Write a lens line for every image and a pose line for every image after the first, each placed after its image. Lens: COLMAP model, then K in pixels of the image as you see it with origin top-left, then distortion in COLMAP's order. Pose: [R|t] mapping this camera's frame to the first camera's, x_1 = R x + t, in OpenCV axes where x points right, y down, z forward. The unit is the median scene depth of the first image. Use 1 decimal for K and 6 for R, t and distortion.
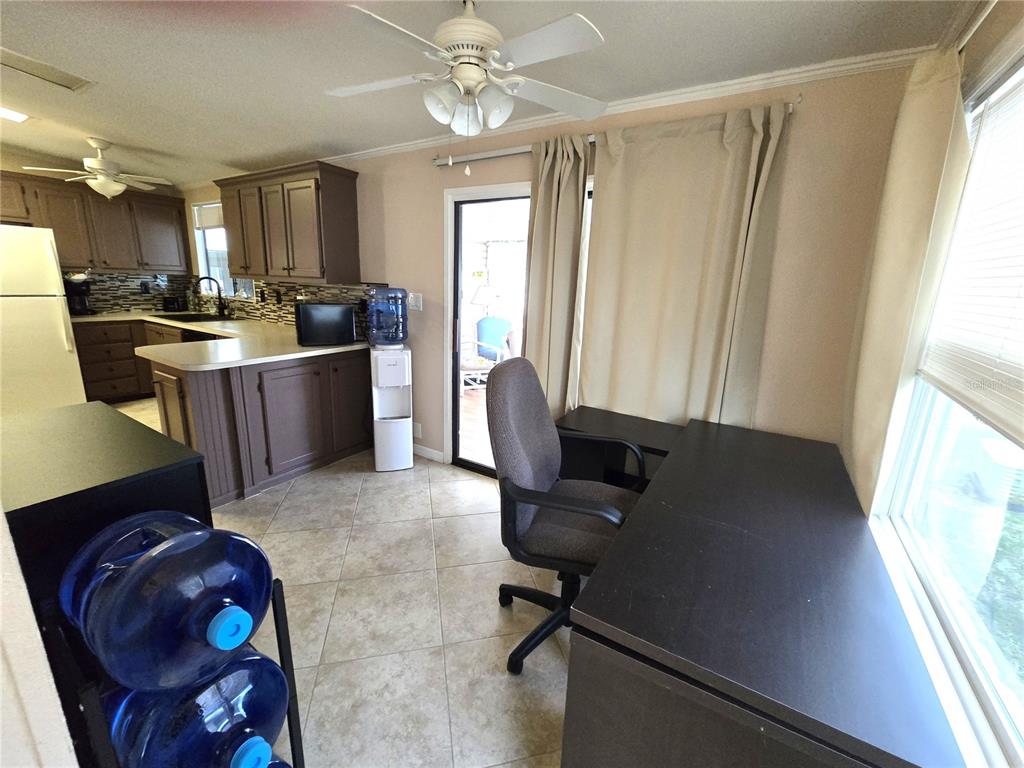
lens RADIAL K [[420.4, 0, 511.1], [0, 420.4, 378.9], [0, 0, 1]] dist [-0.001195, 0.000645]
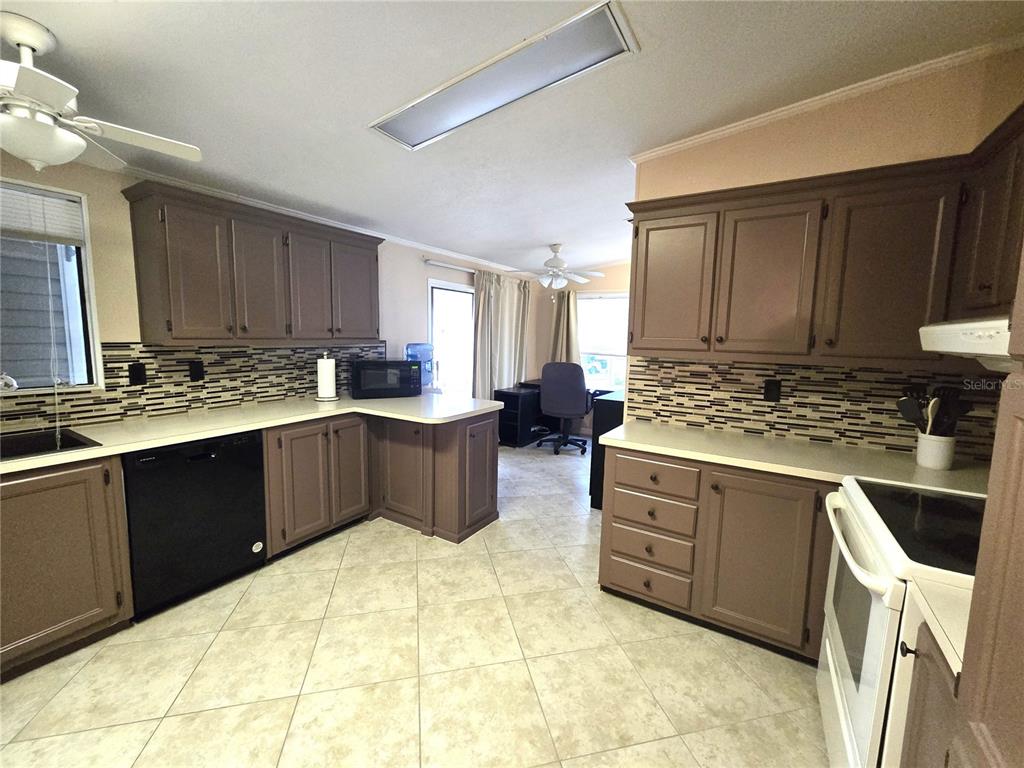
lens RADIAL K [[420.4, 0, 518.8], [0, 420.4, 381.8], [0, 0, 1]] dist [-0.001195, 0.000645]
pose [[-0.014911, -0.149466, 0.988654, -1.191957], [0.210691, 0.966095, 0.149233, -0.167534], [-0.977439, 0.210526, 0.017086, 0.501877]]
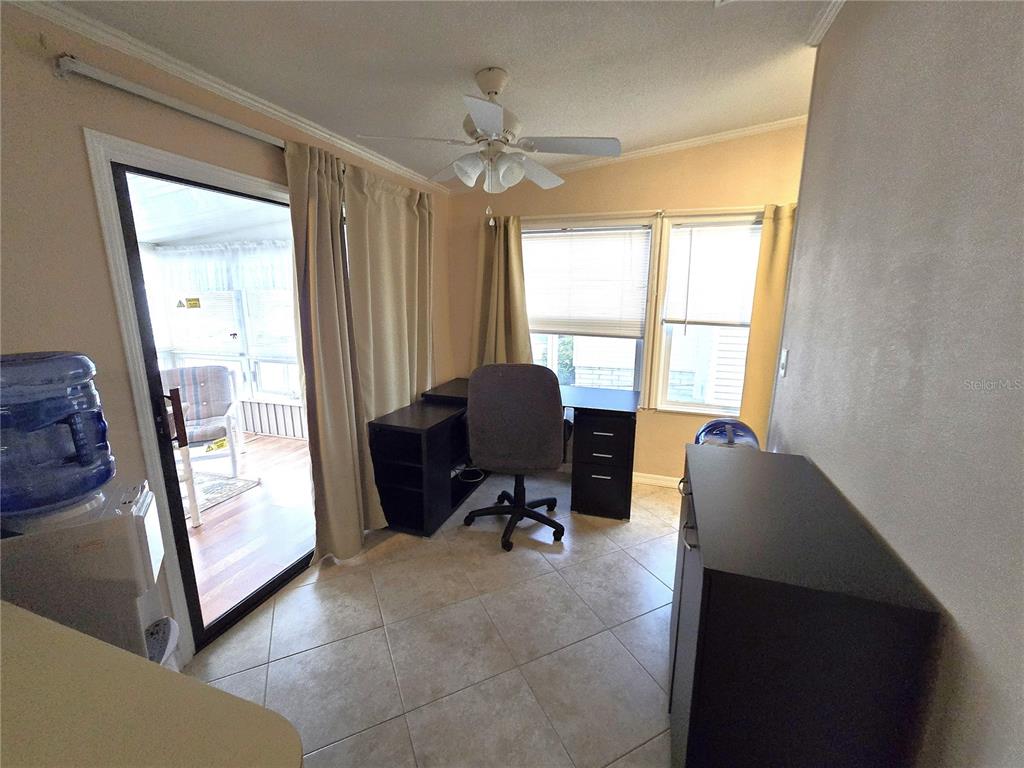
lens RADIAL K [[420.4, 0, 516.0], [0, 420.4, 377.8], [0, 0, 1]] dist [-0.001195, 0.000645]
pose [[-0.221944, -0.224972, 0.948751, -0.527547], [0.216205, 0.937442, 0.272868, -0.147944], [-0.950787, 0.265687, -0.159420, 0.477656]]
